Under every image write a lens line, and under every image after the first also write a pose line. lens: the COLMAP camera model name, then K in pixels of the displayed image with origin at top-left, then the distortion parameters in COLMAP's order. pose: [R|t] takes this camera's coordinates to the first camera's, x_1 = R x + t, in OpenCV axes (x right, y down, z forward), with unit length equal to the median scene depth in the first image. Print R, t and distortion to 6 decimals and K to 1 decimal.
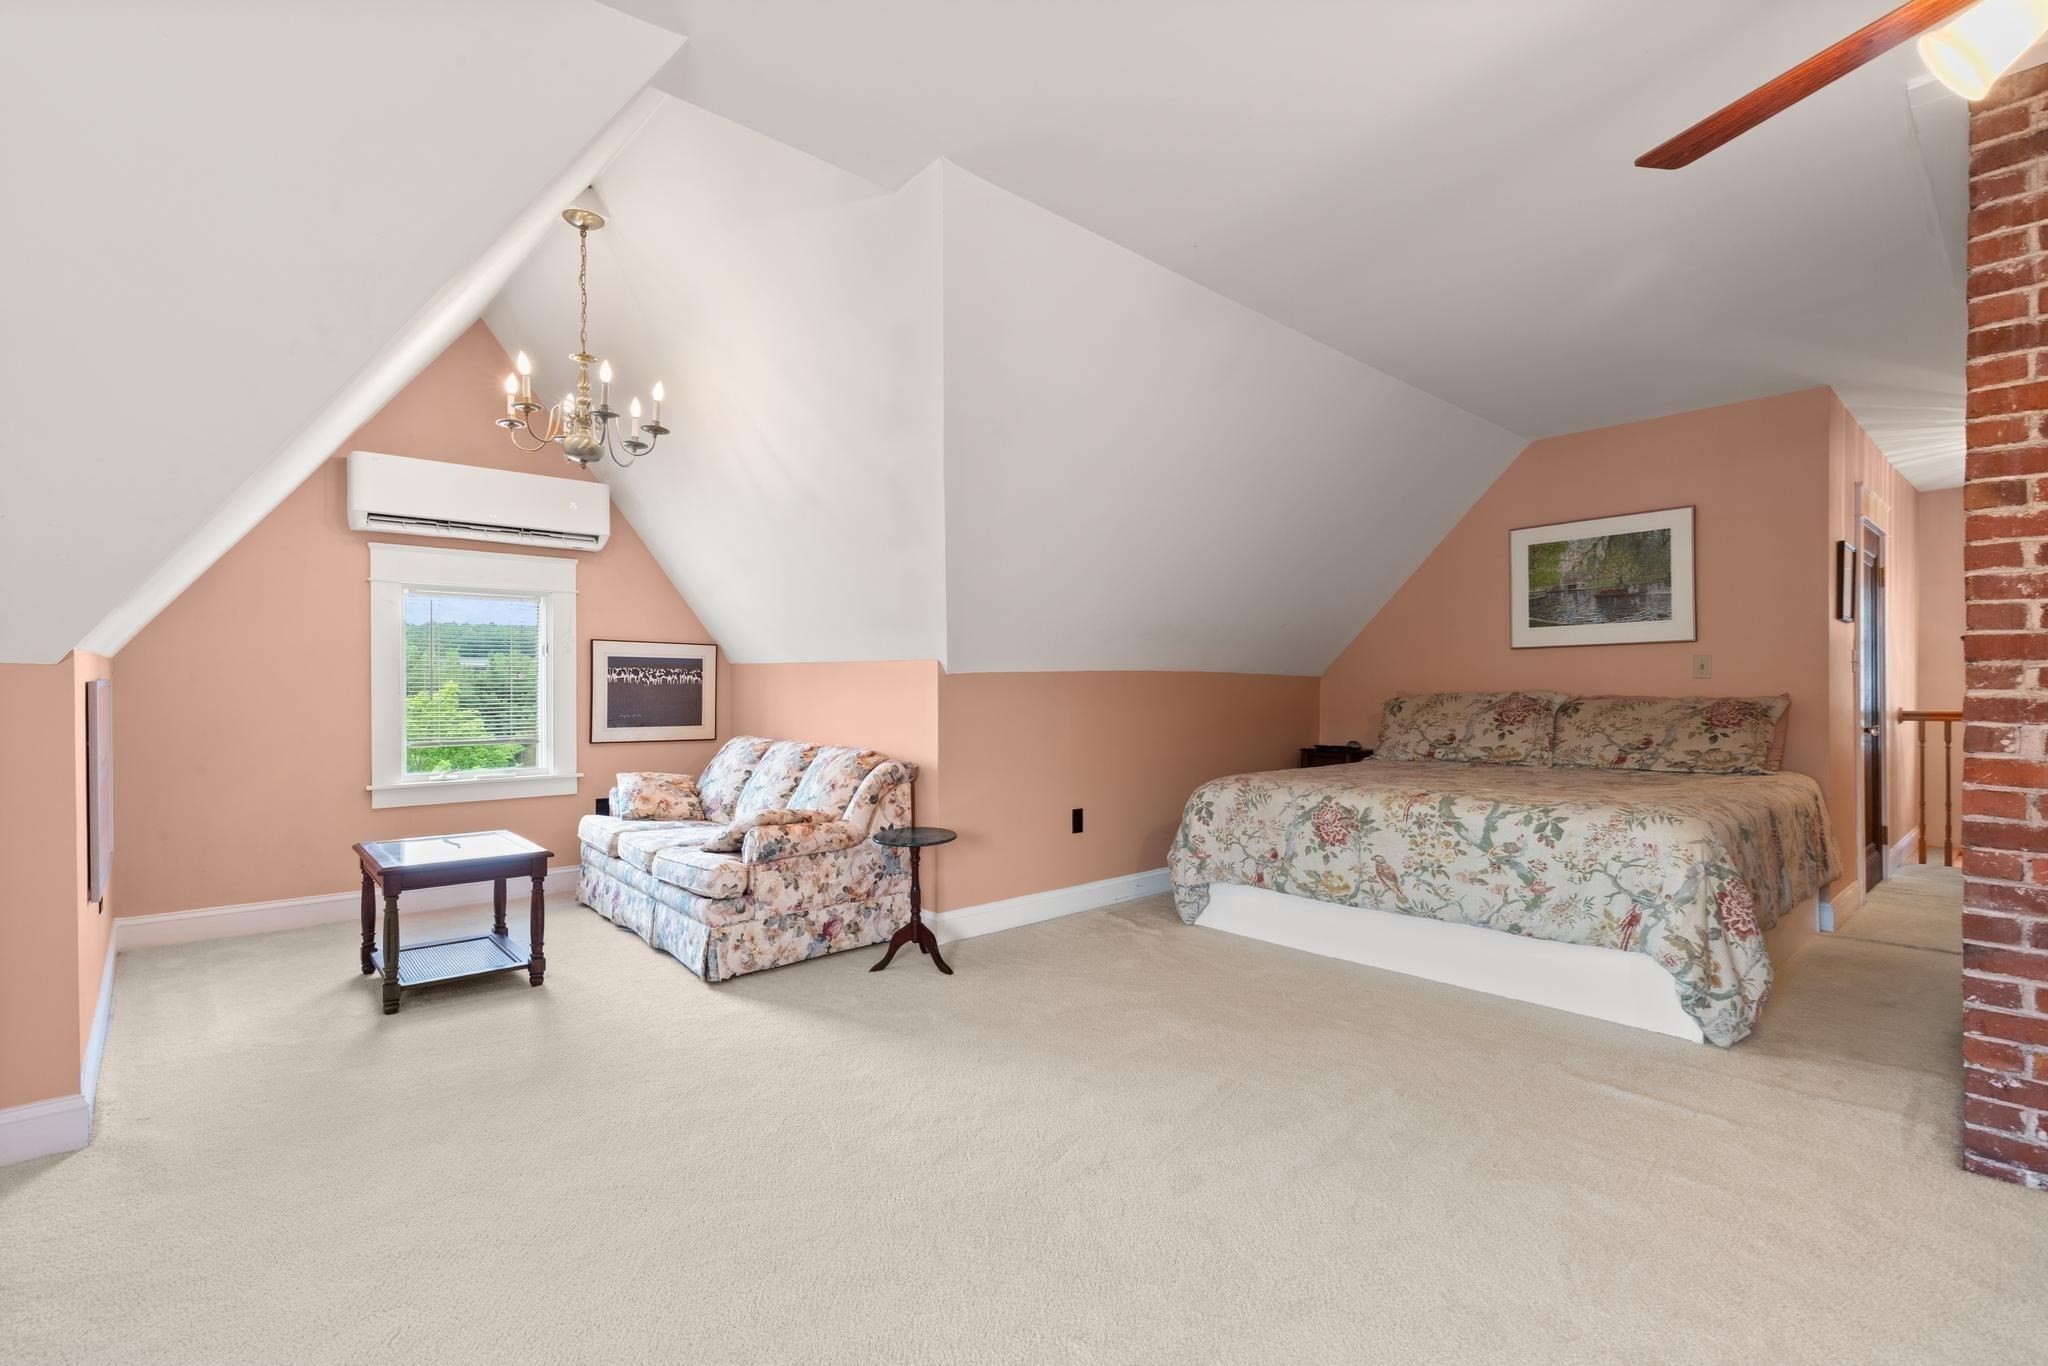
lens RADIAL K [[938.4, 0, 1035.4], [0, 938.4, 690.4], [0, 0, 1]] dist [0.010024, -0.000876]
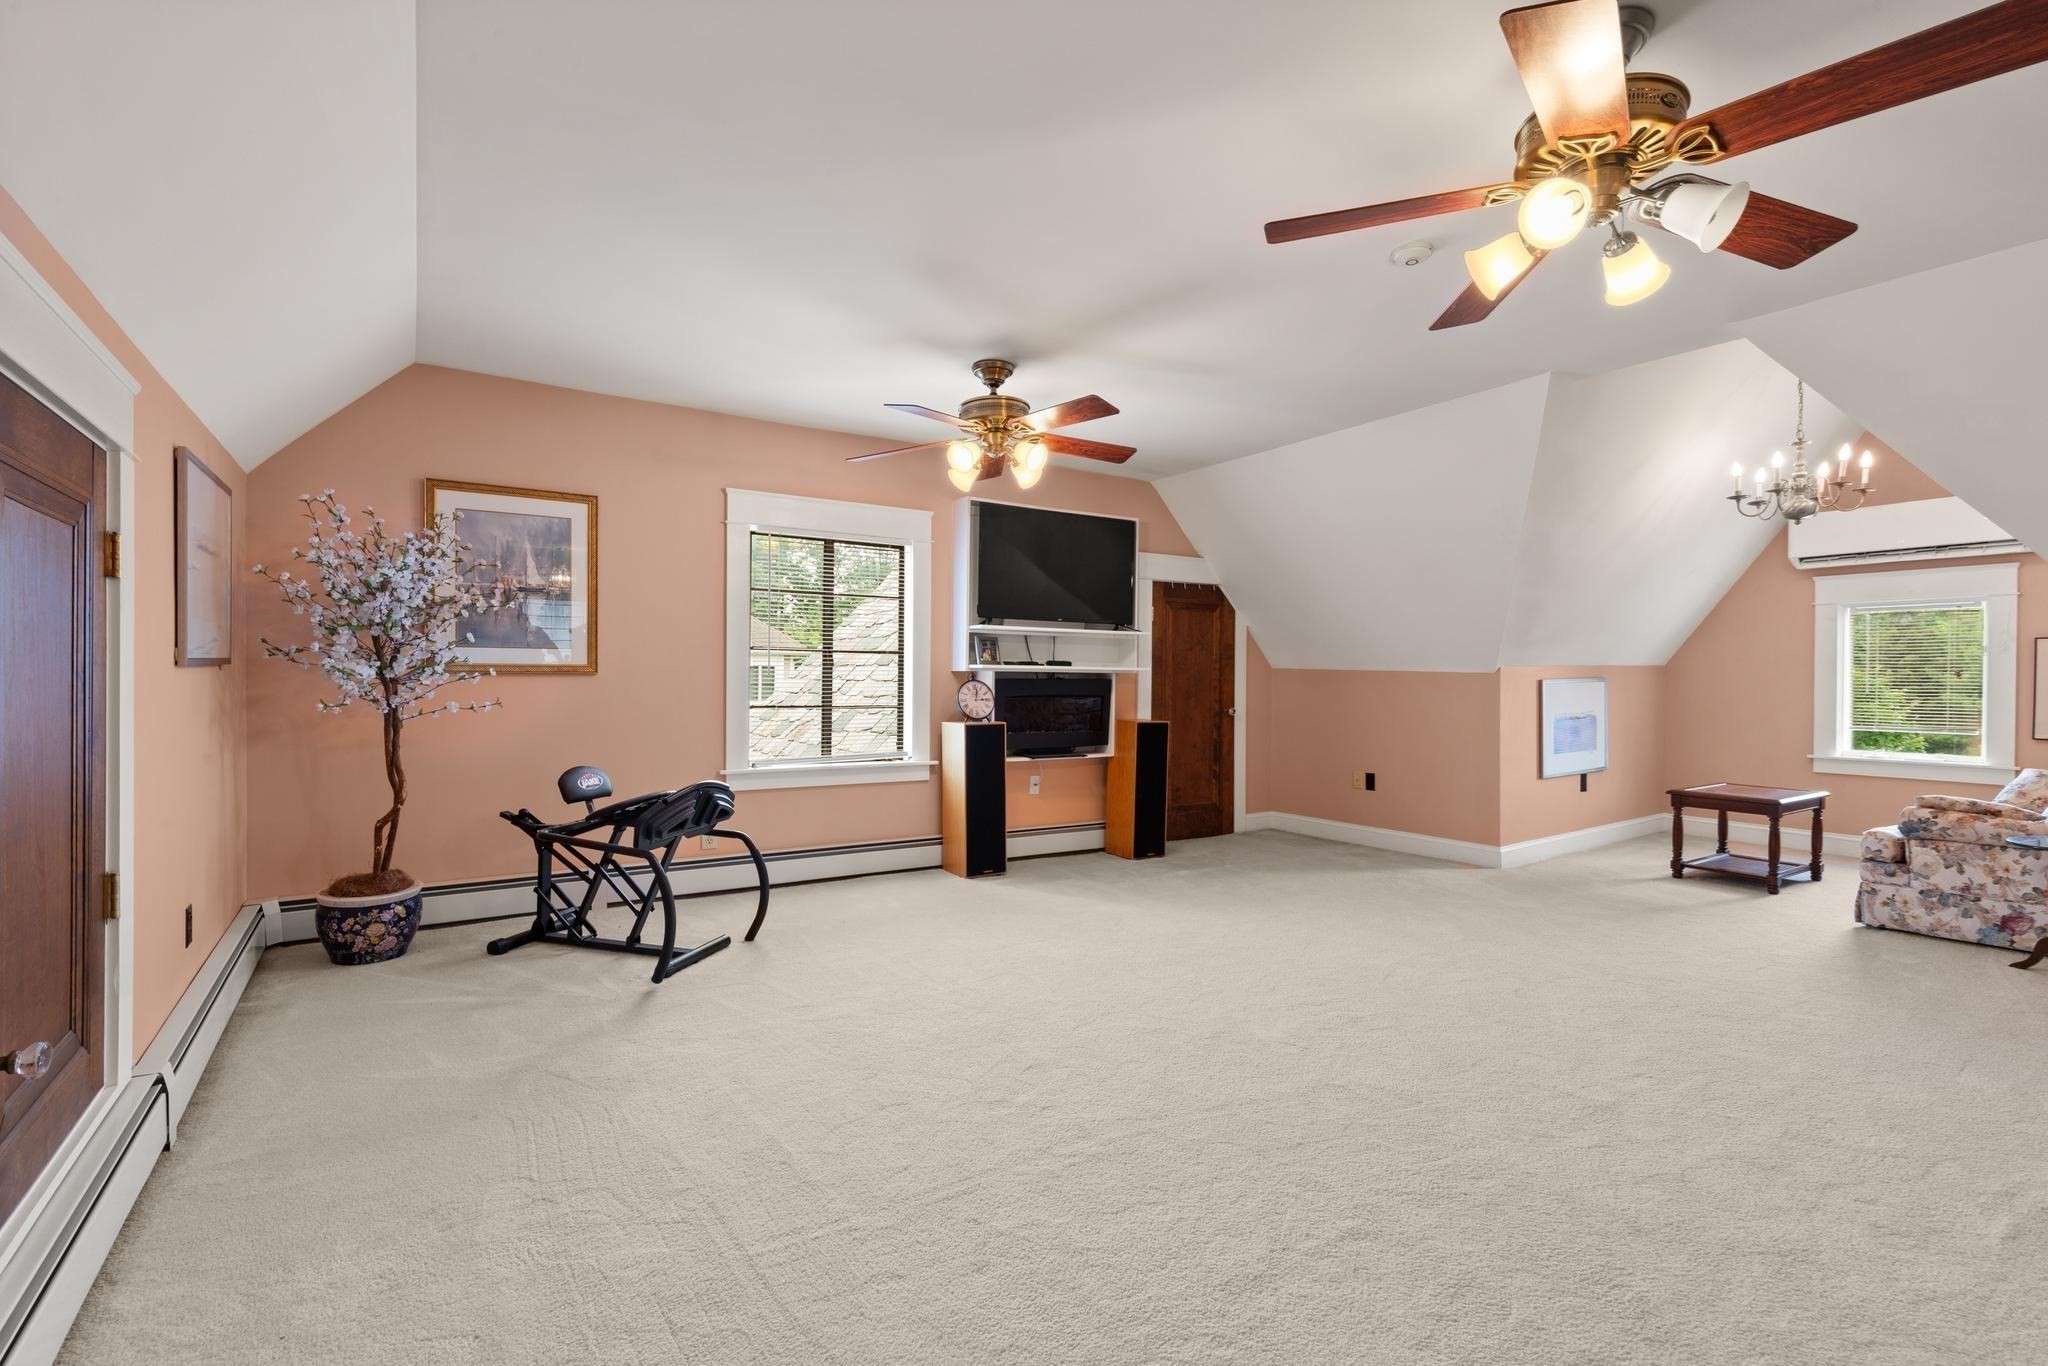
lens RADIAL K [[917.3, 0, 1031.7], [0, 917.3, 687.2], [0, 0, 1]] dist [0.001535, -0.000898]
pose [[-0.164865, 0.011113, -0.986254, 0.948509], [-0.005786, 0.999908, 0.012234, -0.008531], [0.986299, 0.007723, -0.164785, 0.114957]]
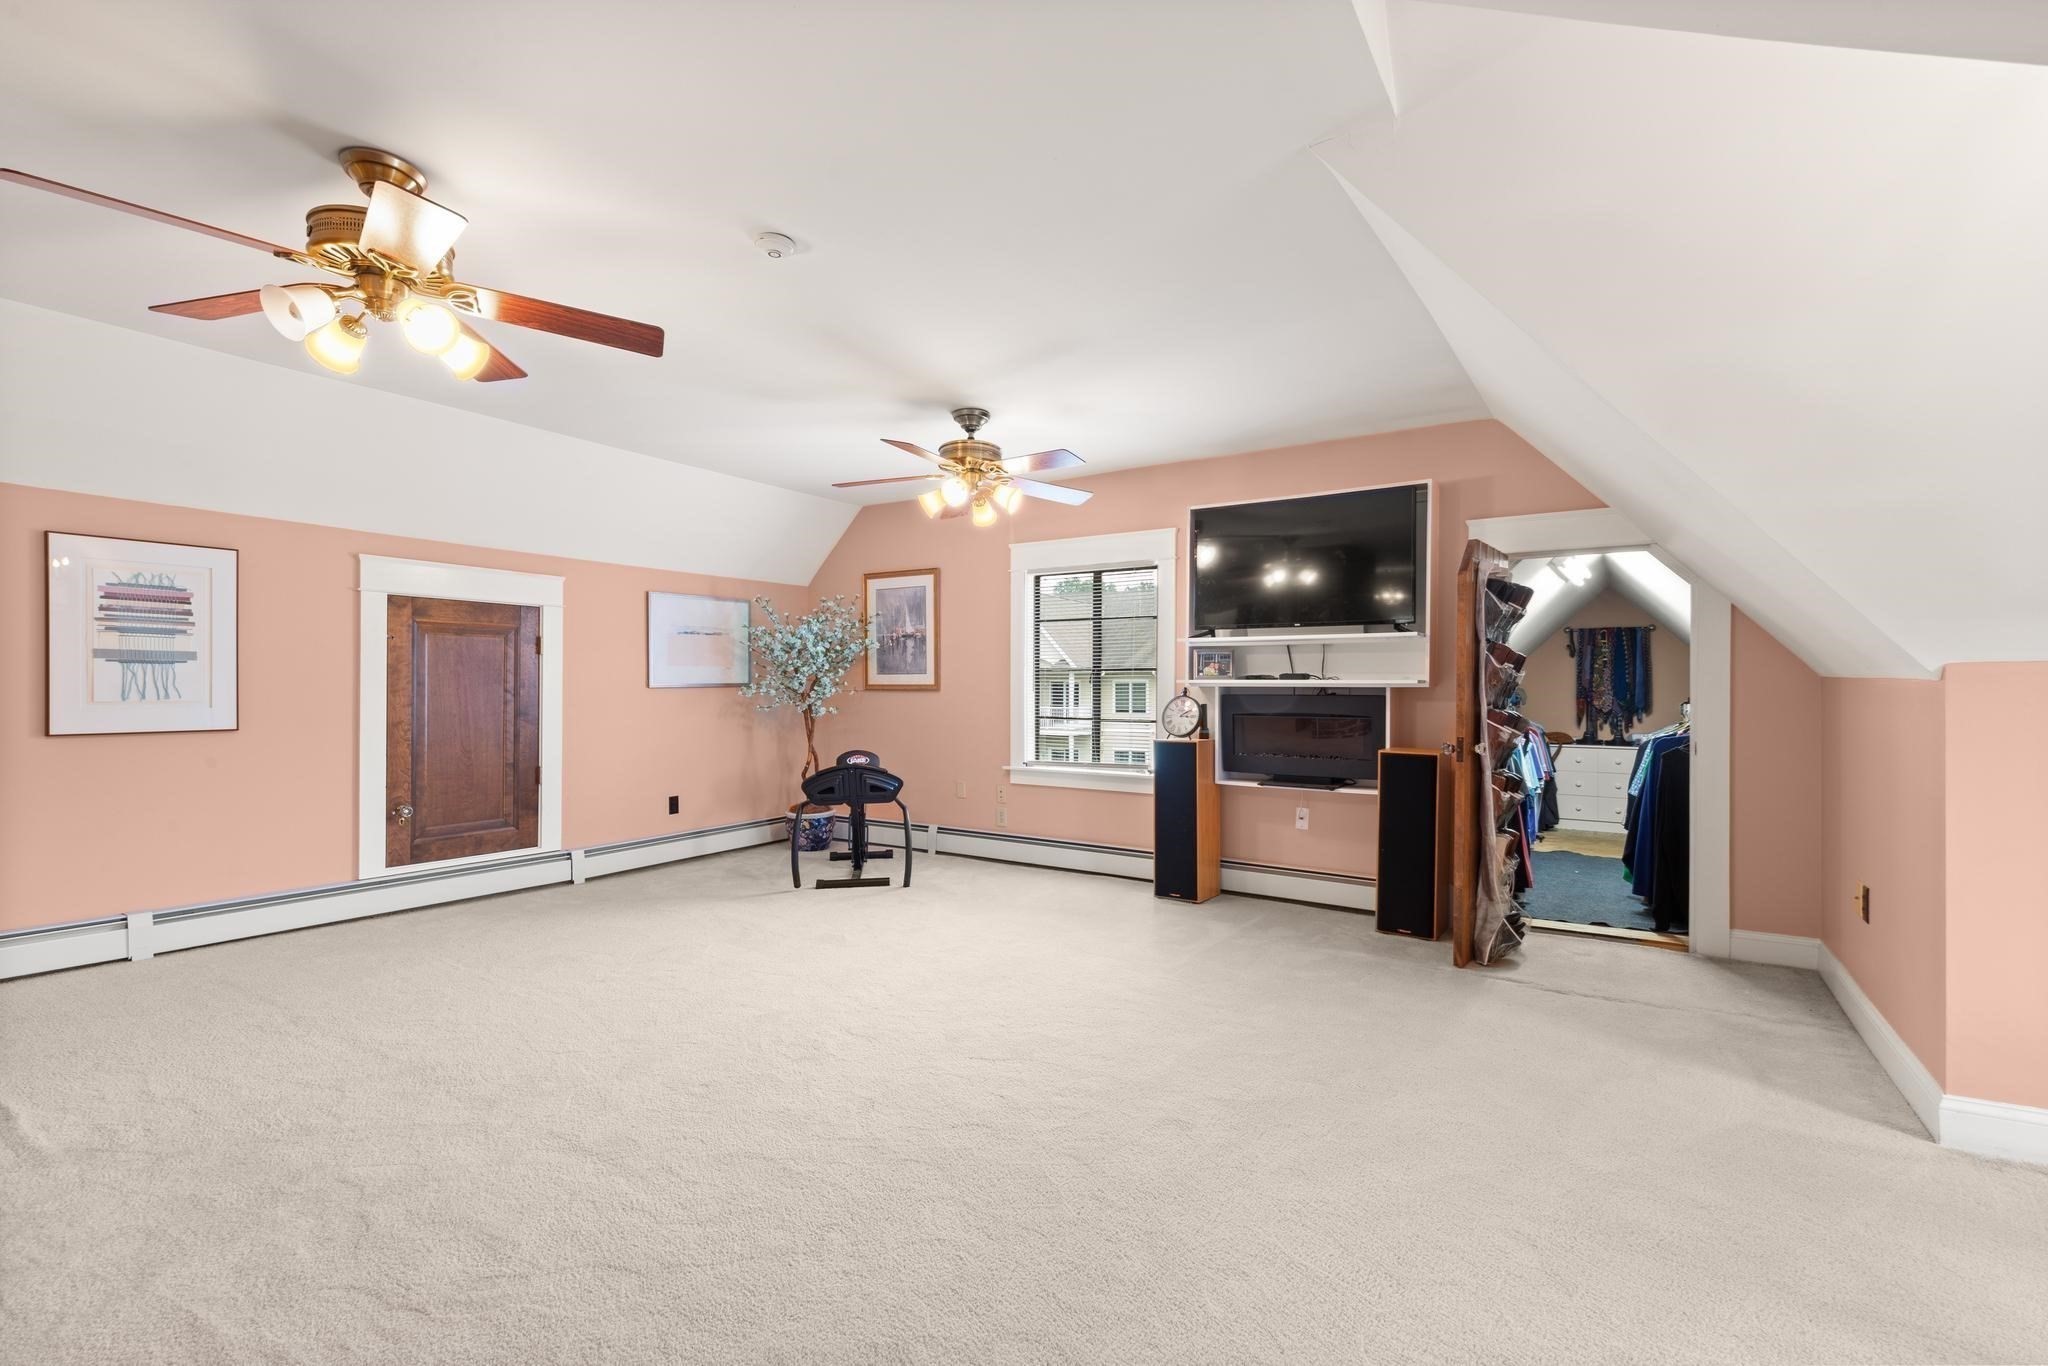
lens RADIAL K [[906.6, 0, 1026.4], [0, 906.6, 698.3], [0, 0, 1]] dist [-0.000214, -0.000325]
pose [[-0.968253, -0.001664, -0.249965, 0.127541], [-0.003528, 0.999969, 0.007007, -0.006720], [0.249946, 0.007667, -0.968229, 1.048805]]
